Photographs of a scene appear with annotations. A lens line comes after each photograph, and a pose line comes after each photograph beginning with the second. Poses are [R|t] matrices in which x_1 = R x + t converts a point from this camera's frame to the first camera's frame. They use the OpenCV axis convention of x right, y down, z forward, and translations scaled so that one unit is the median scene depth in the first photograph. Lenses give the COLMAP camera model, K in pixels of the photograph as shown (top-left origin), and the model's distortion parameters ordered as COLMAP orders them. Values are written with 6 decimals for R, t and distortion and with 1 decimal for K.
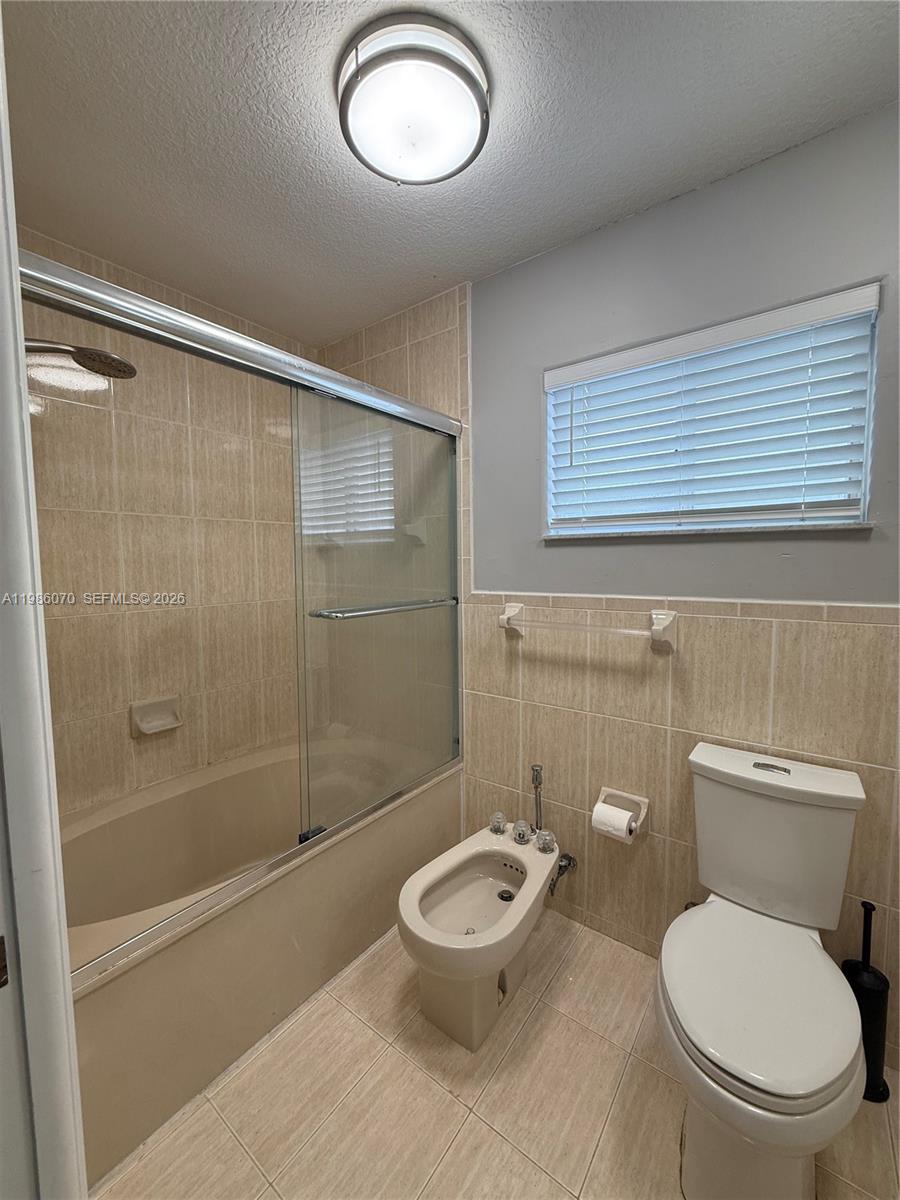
lens RADIAL K [[474.5, 0, 451.8], [0, 474.5, 596.5], [0, 0, 1]] dist [-0.007654, 0.001191]
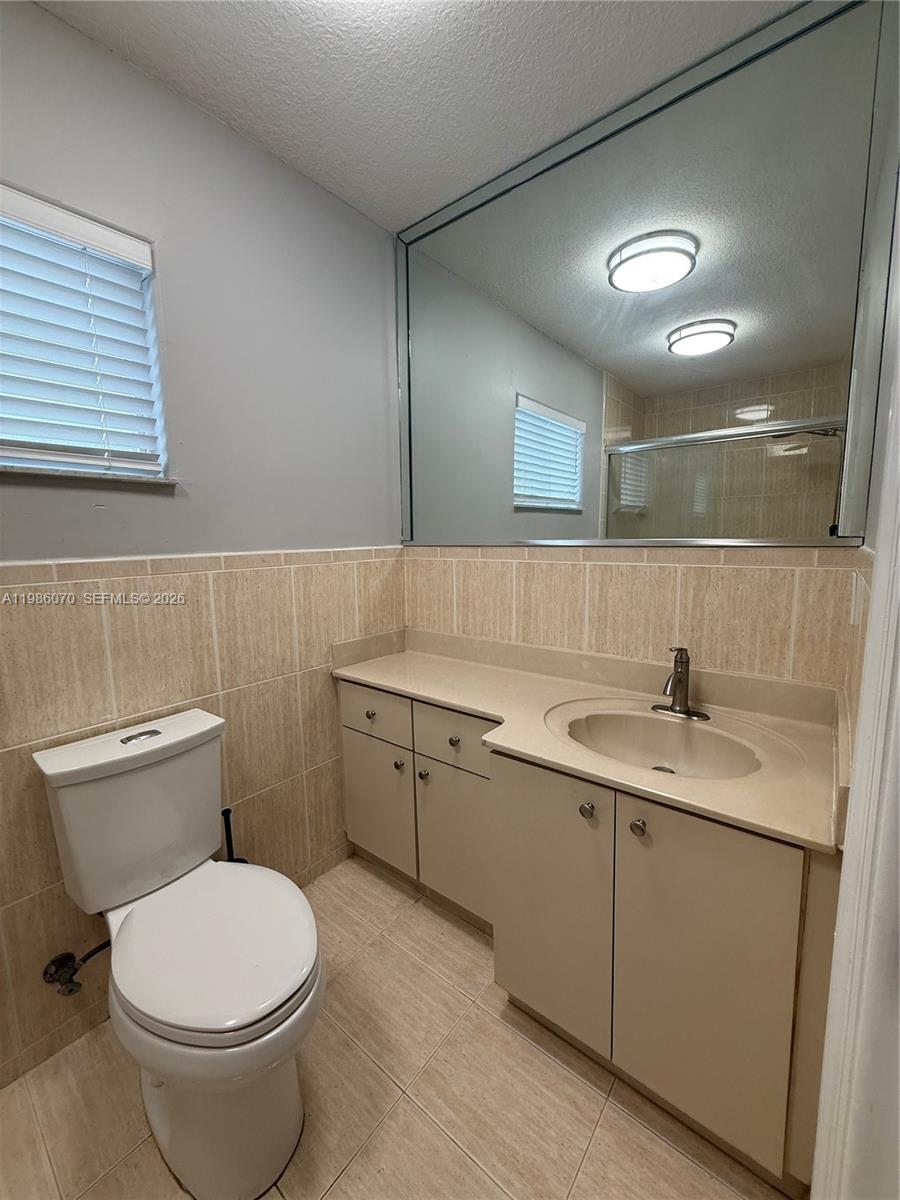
lens RADIAL K [[474.5, 0, 452.0], [0, 474.5, 598.4], [0, 0, 1]] dist [-0.007654, 0.001191]
pose [[0.043259, -0.124000, 0.991339, -0.157948], [0.089513, 0.988758, 0.119771, 0.033852], [-0.995046, 0.083556, 0.053872, 0.276833]]
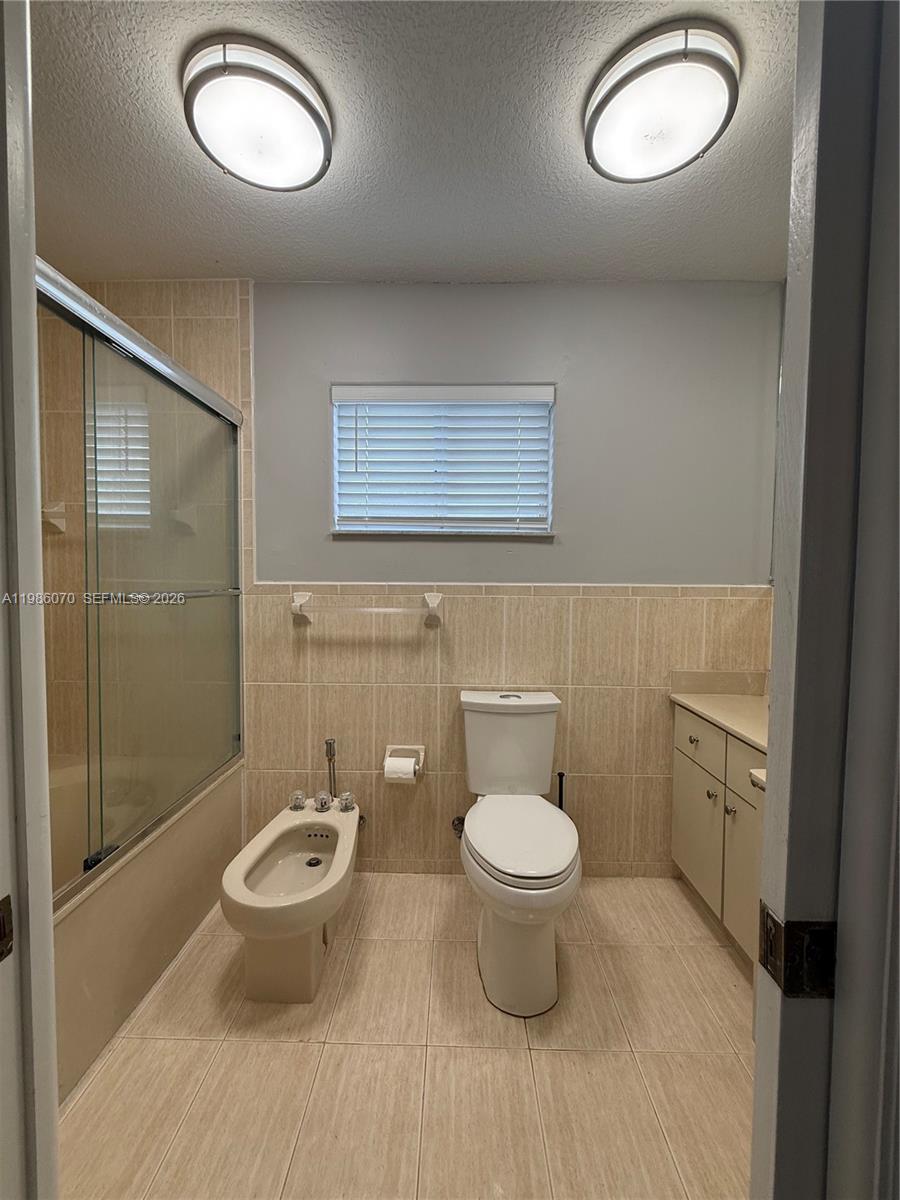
lens RADIAL K [[474.5, 0, 452.4], [0, 474.5, 596.8], [0, 0, 1]] dist [-0.007654, 0.001191]
pose [[0.807515, -0.008222, 0.589790, -0.282656], [0.027723, 0.999327, -0.024025, 0.074704], [-0.589195, 0.035751, 0.807200, -0.073623]]
